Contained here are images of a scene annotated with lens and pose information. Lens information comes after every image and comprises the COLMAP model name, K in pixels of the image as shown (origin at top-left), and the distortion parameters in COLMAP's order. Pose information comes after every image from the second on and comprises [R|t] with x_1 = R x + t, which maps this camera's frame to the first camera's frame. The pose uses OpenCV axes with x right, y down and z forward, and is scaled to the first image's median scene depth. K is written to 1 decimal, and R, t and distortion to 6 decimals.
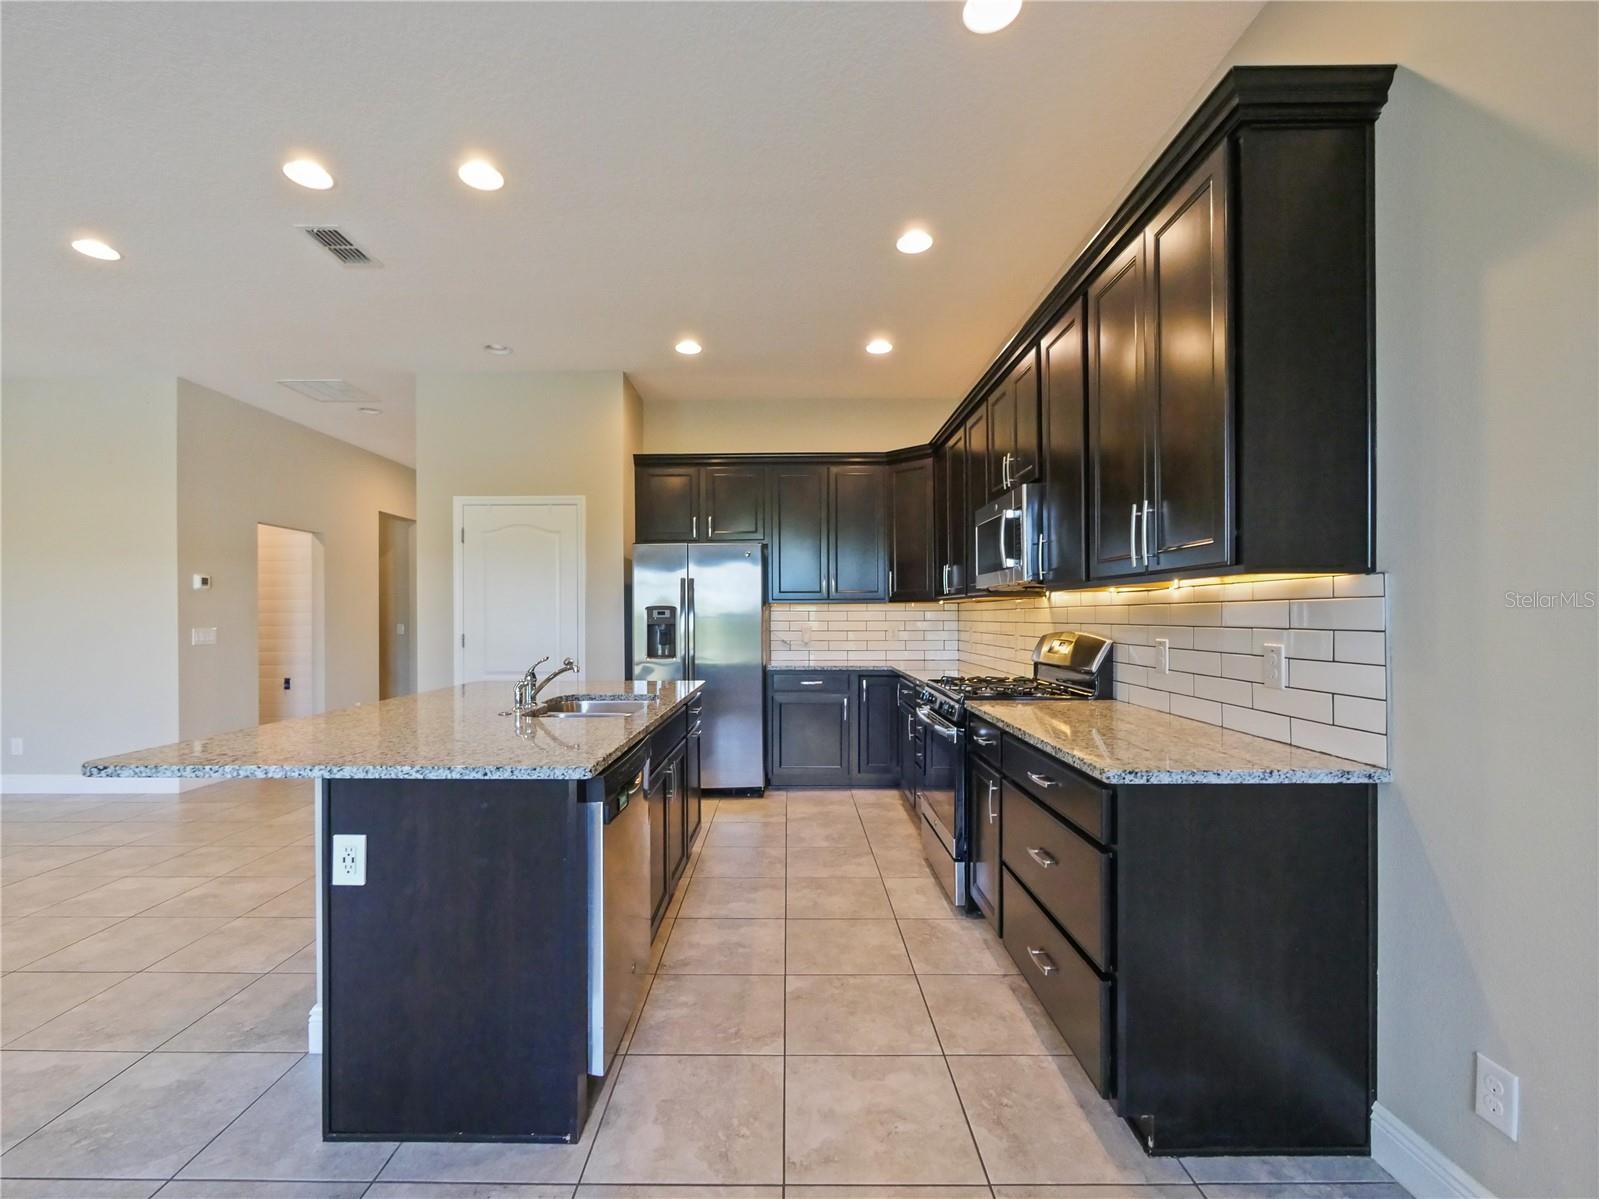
lens RADIAL K [[695.7, 0, 799.5], [0, 695.7, 631.1], [0, 0, 1]] dist [-0.004384, 0.000189]
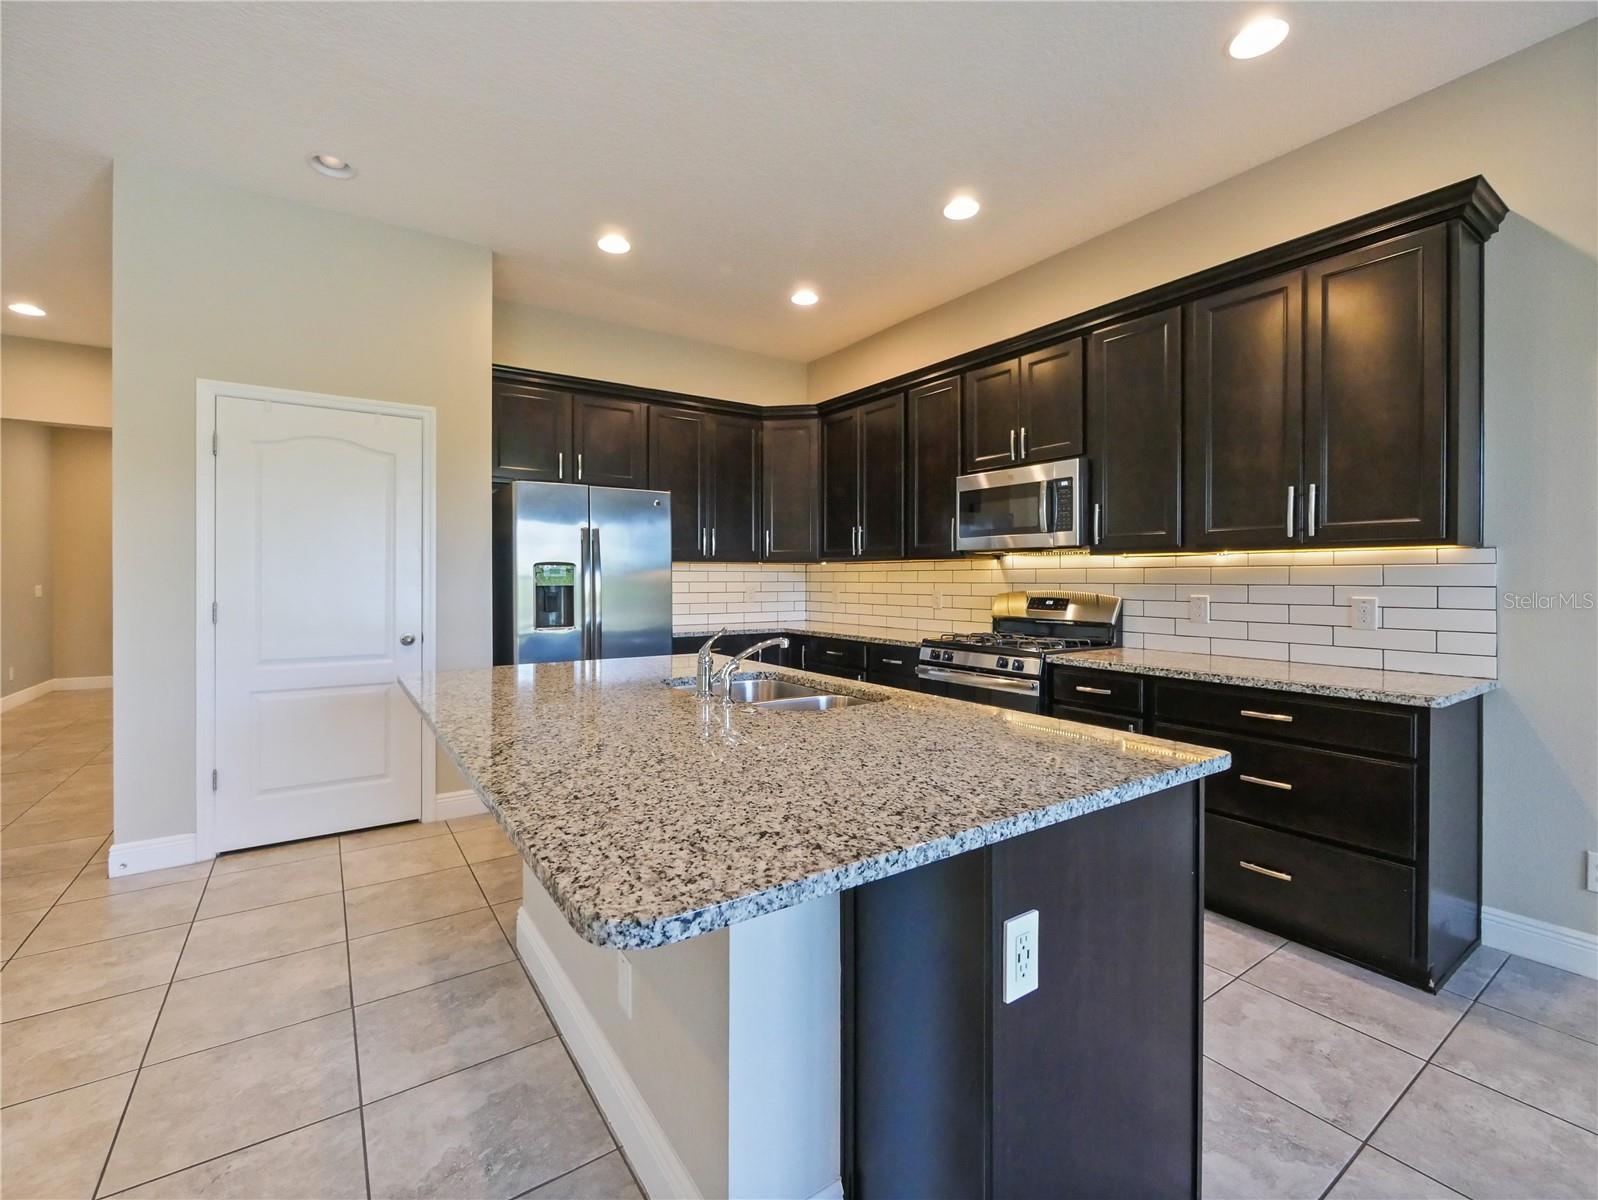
lens RADIAL K [[687.3, 0, 793.9], [0, 687.3, 587.5], [0, 0, 1]] dist [-0.006197, -0.000142]
pose [[0.827869, -0.003826, 0.560909, -0.538489], [0.008682, 0.999944, -0.005994, -0.001041], [-0.560855, 0.009832, 0.827856, 0.276164]]
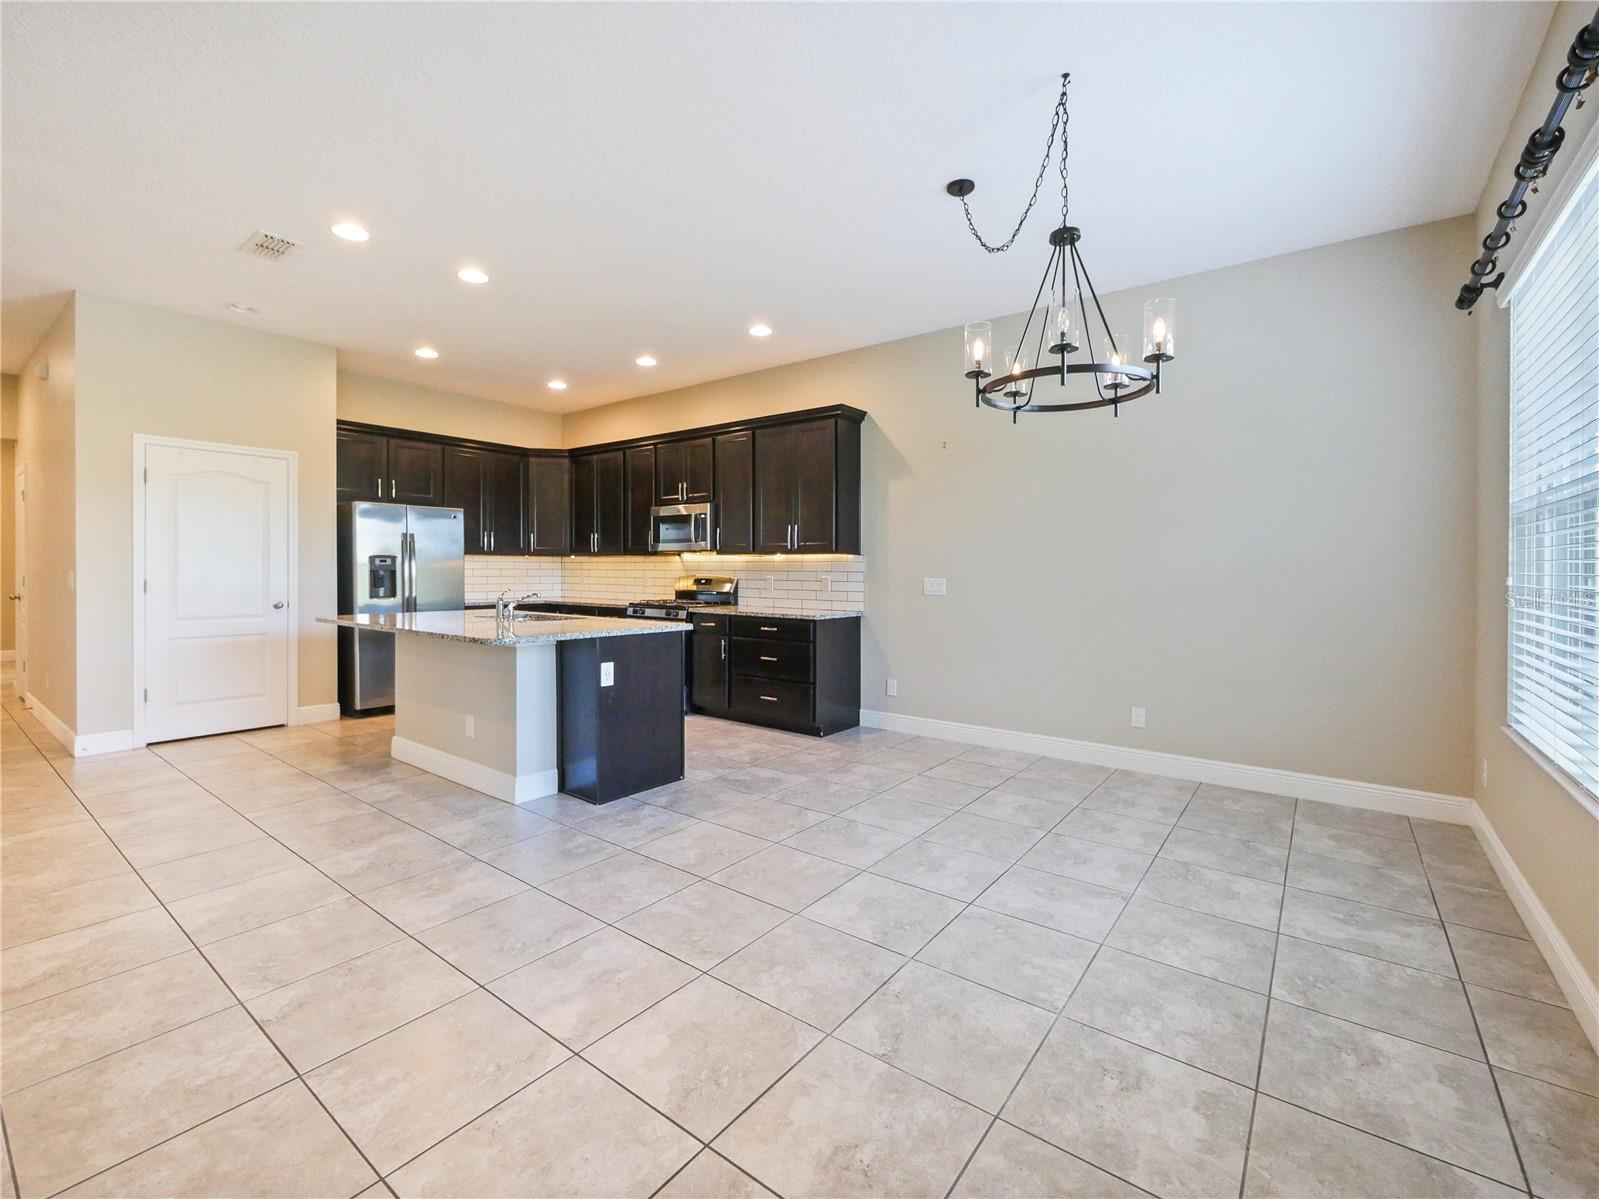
lens RADIAL K [[695.7, 0, 793.8], [0, 695.7, 583.3], [0, 0, 1]] dist [-0.004384, 0.000189]
pose [[0.610494, -0.009305, 0.791966, -0.937566], [0.008479, 0.999950, 0.005212, 0.015807], [-0.791976, 0.003533, 0.610543, -0.376704]]
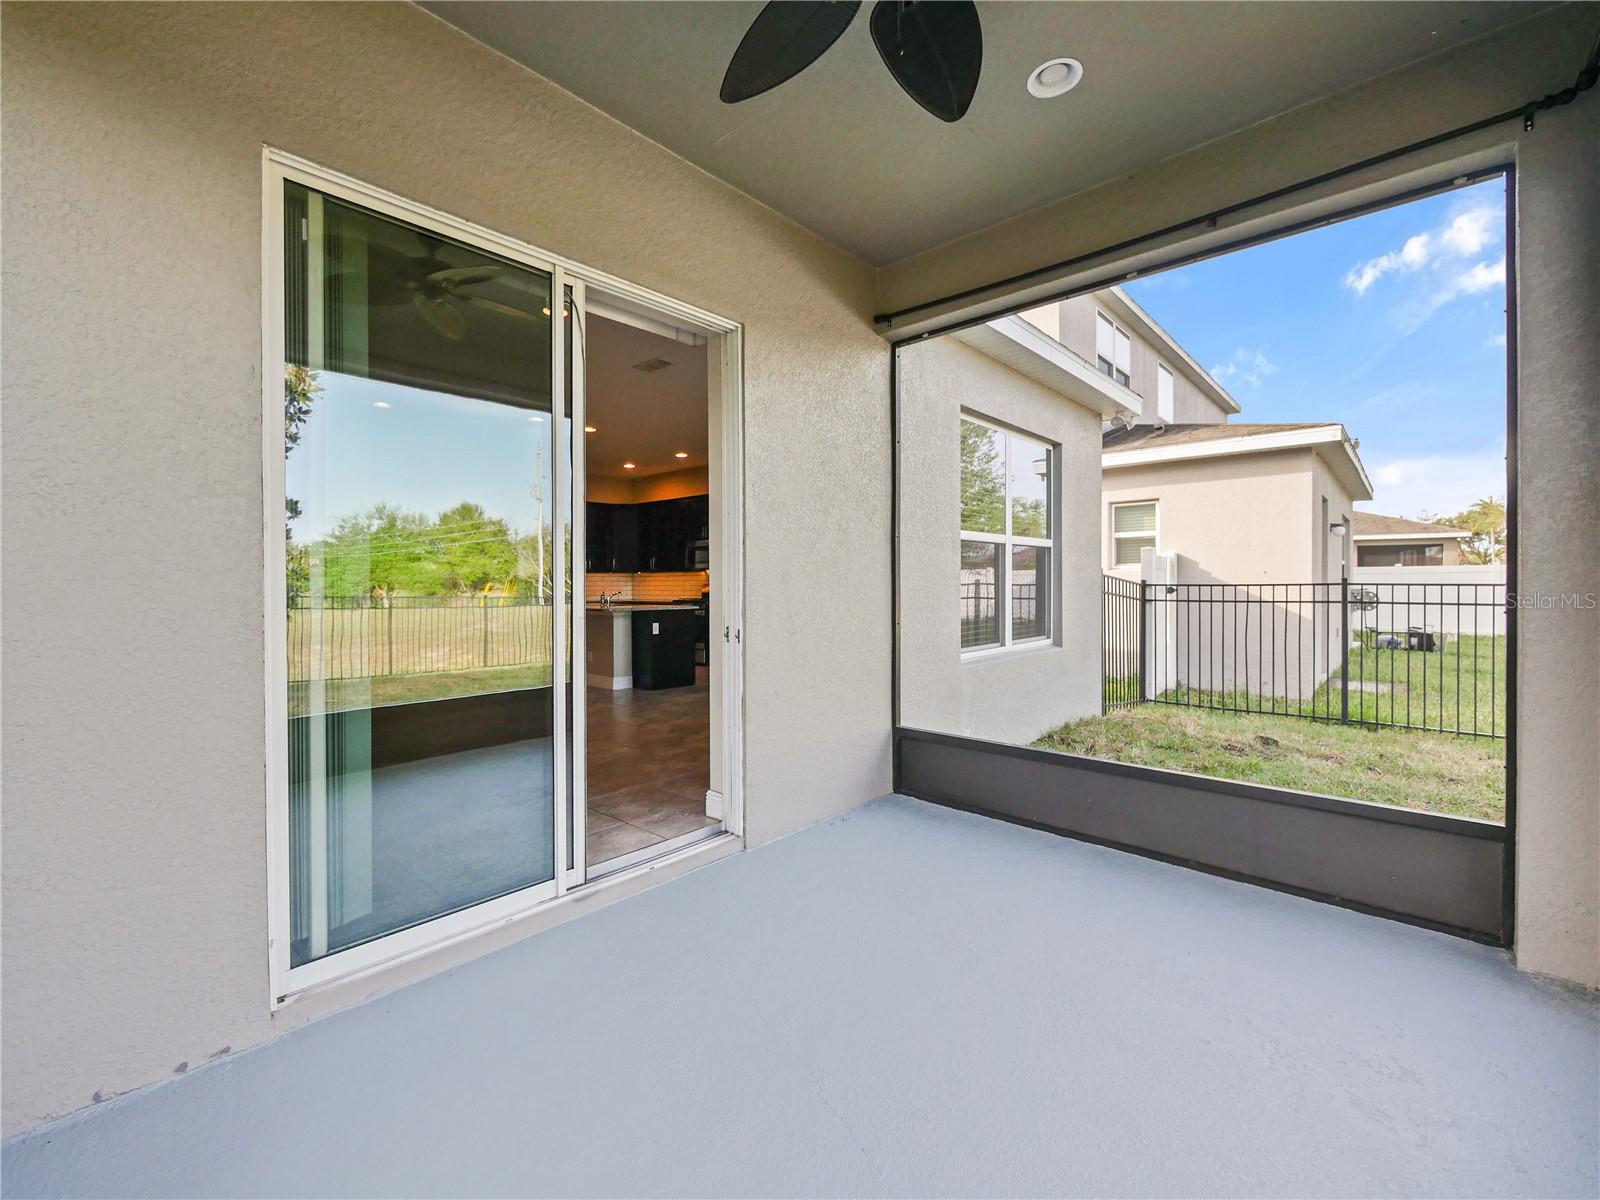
lens RADIAL K [[696.2, 0, 803.1], [0, 696.2, 593.4], [0, 0, 1]] dist [-0.004384, 0.000189]
pose [[0.668368, -0.006287, 0.743804, -1.580185], [0.013197, 0.999907, -0.003408, 0.057584], [-0.743713, 0.012094, 0.668389, -1.295900]]
